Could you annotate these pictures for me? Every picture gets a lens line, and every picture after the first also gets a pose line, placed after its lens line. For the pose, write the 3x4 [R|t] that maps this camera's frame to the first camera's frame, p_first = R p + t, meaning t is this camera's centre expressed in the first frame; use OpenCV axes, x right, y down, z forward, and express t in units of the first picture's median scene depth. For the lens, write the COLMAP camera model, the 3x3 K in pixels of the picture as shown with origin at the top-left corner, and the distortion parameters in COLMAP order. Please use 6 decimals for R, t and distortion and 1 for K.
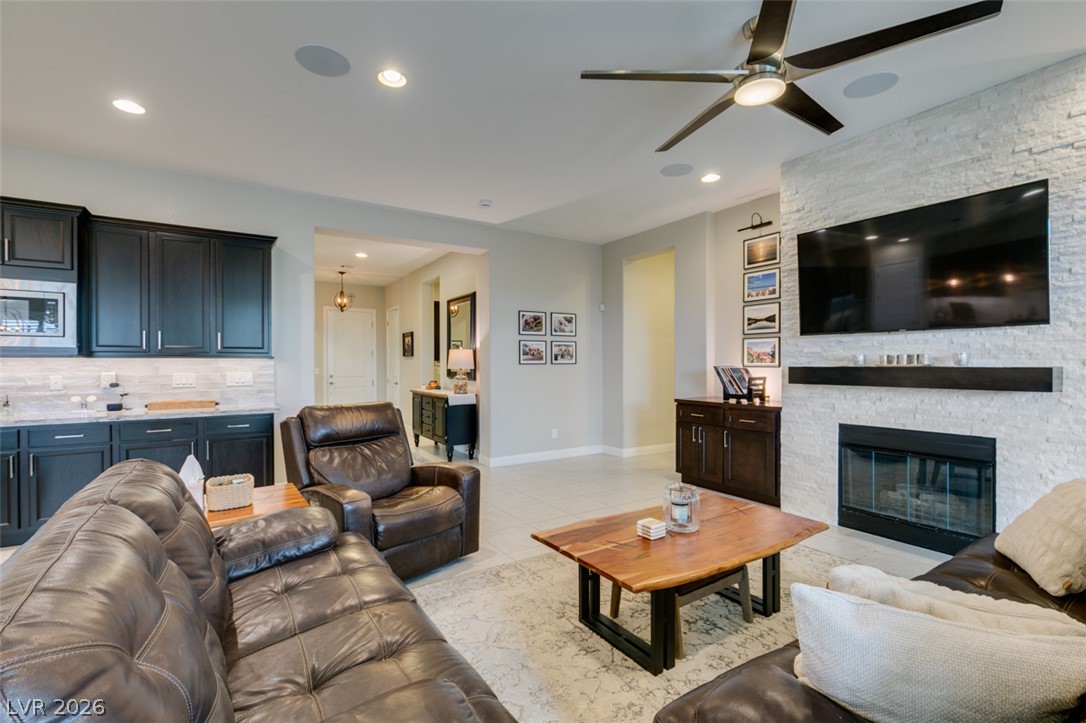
lens RADIAL K [[482.9, 0, 540.6], [0, 482.9, 365.4], [0, 0, 1]] dist [0.001372, -0.001643]
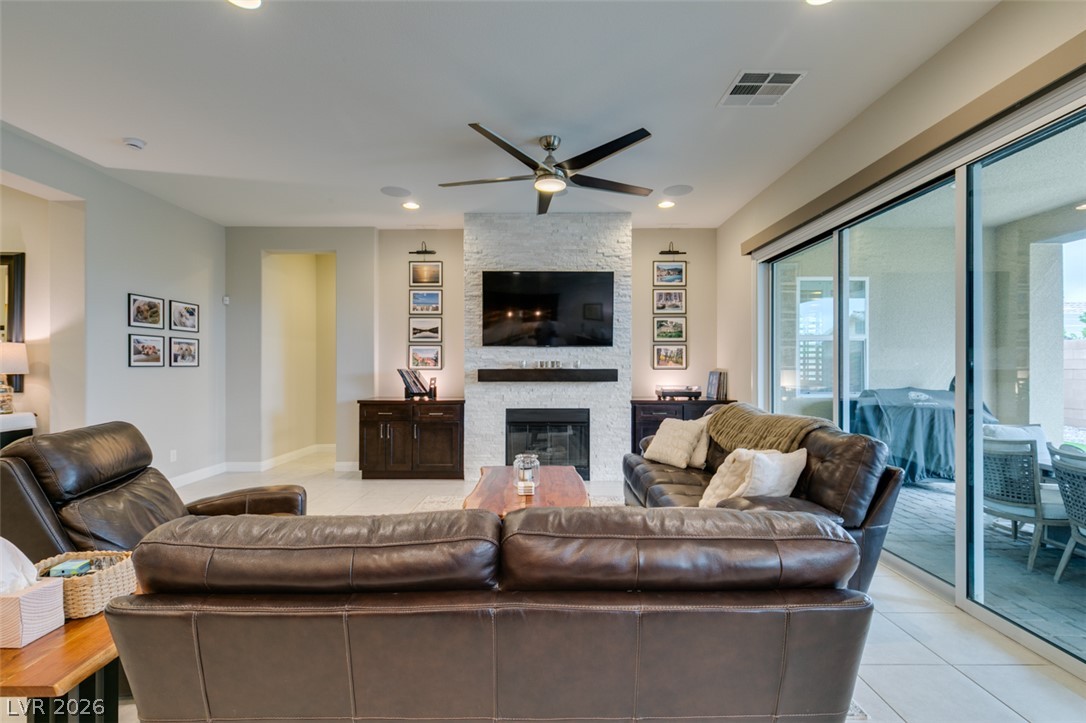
lens RADIAL K [[482.9, 0, 539.4], [0, 482.9, 365.6], [0, 0, 1]] dist [0.001372, -0.001643]
pose [[0.546676, 0.005189, 0.837328, -0.421270], [0.001003, 0.999976, -0.006852, 0.001984], [-0.837344, 0.004585, 0.546657, 0.109632]]
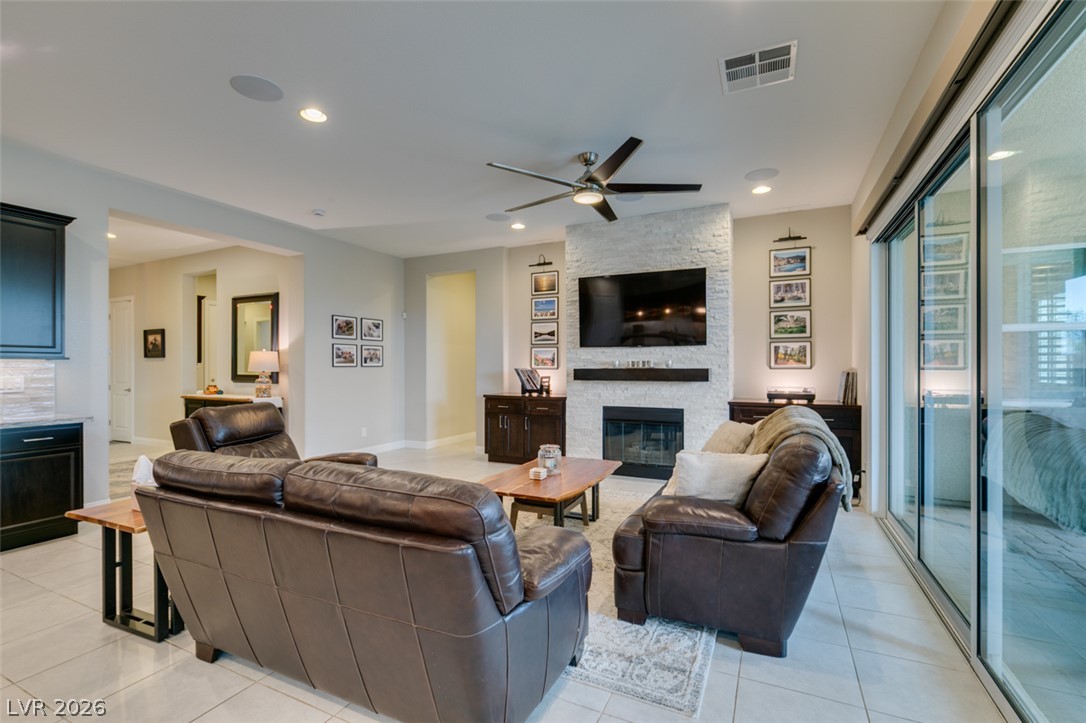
lens RADIAL K [[482.9, 0, 537.8], [0, 482.9, 364.7], [0, 0, 1]] dist [0.001372, -0.001643]
pose [[0.856093, 0.003578, 0.516810, -0.270082], [0.000546, 0.999969, -0.007827, 0.001851], [-0.516822, 0.006983, 0.856064, -0.149719]]
